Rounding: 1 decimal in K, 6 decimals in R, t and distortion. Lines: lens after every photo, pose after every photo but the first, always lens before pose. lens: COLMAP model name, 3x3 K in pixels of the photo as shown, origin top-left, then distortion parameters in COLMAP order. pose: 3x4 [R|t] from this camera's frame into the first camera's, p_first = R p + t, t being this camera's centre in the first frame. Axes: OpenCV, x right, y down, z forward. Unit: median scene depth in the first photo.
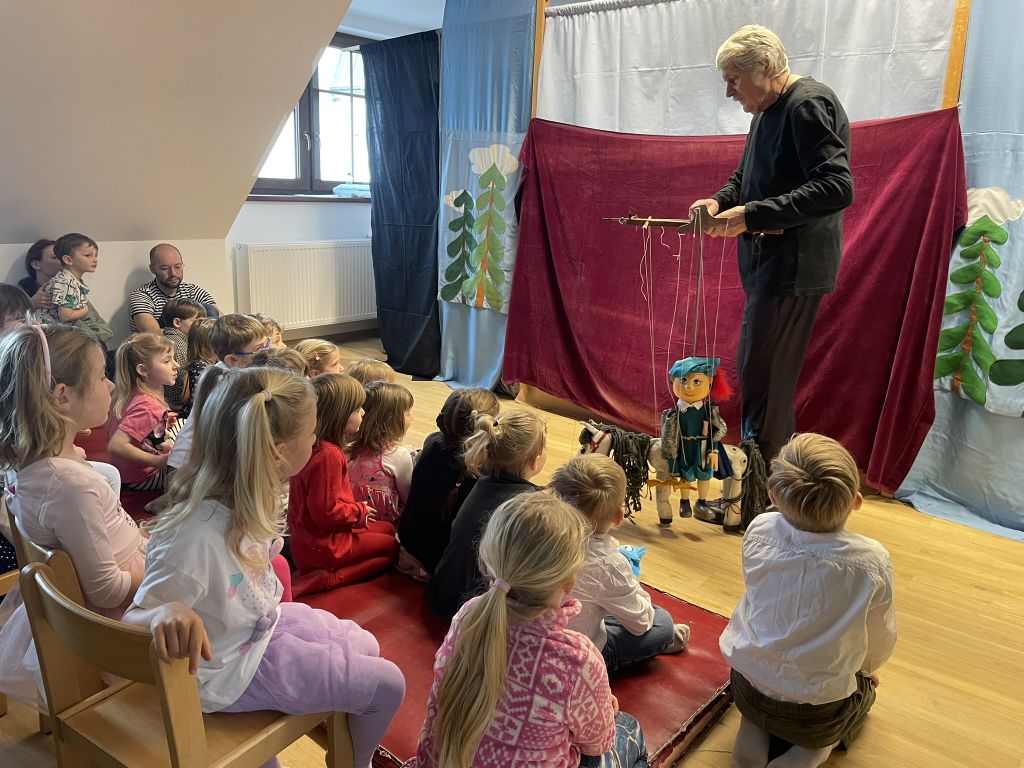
lens RADIAL K [[779.4, 0, 497.7], [0, 779.4, 376.1], [0, 0, 1]] dist [0.068520, -0.099535]
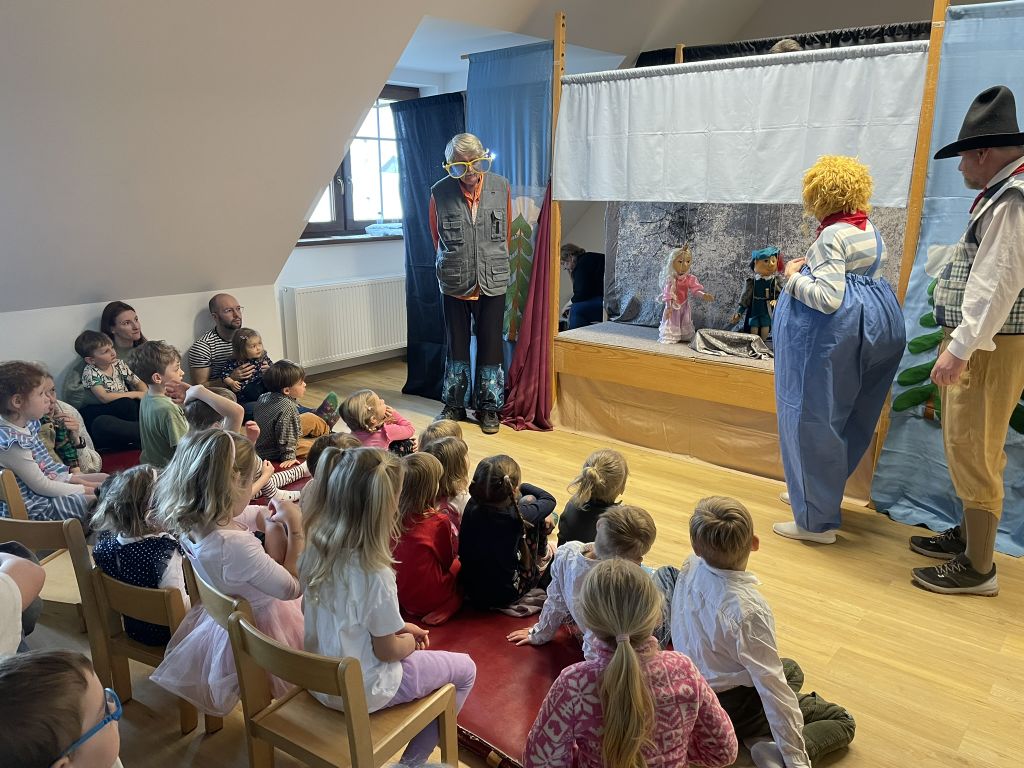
lens RADIAL K [[779.4, 0, 507.9], [0, 779.4, 389.8], [0, 0, 1]] dist [0.068520, -0.099535]
pose [[0.999428, -0.032977, -0.007431, -0.020689], [0.033149, 0.999152, 0.024408, -0.053493], [0.006620, -0.024640, 0.999674, -0.118795]]
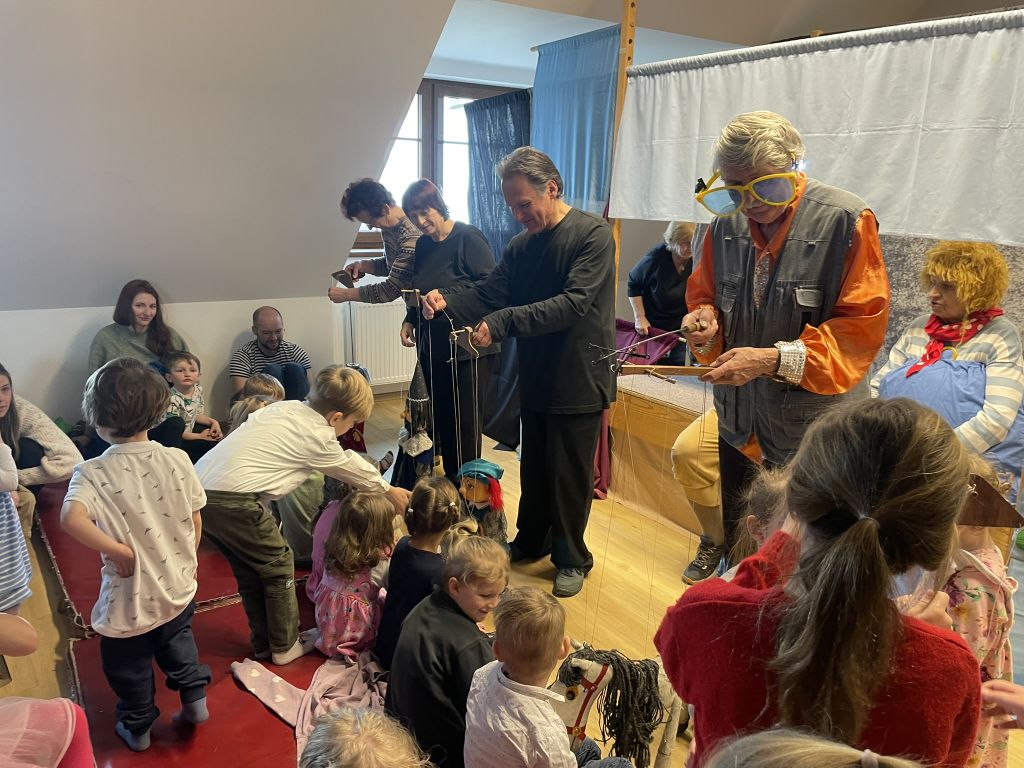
lens RADIAL K [[779.4, 0, 506.5], [0, 779.4, 376.1], [0, 0, 1]] dist [0.068520, -0.099535]
pose [[0.964557, 0.055321, -0.258010, 0.175632], [-0.057671, 0.998334, -0.001541, -0.102167], [0.257495, 0.016366, 0.966141, 0.096433]]
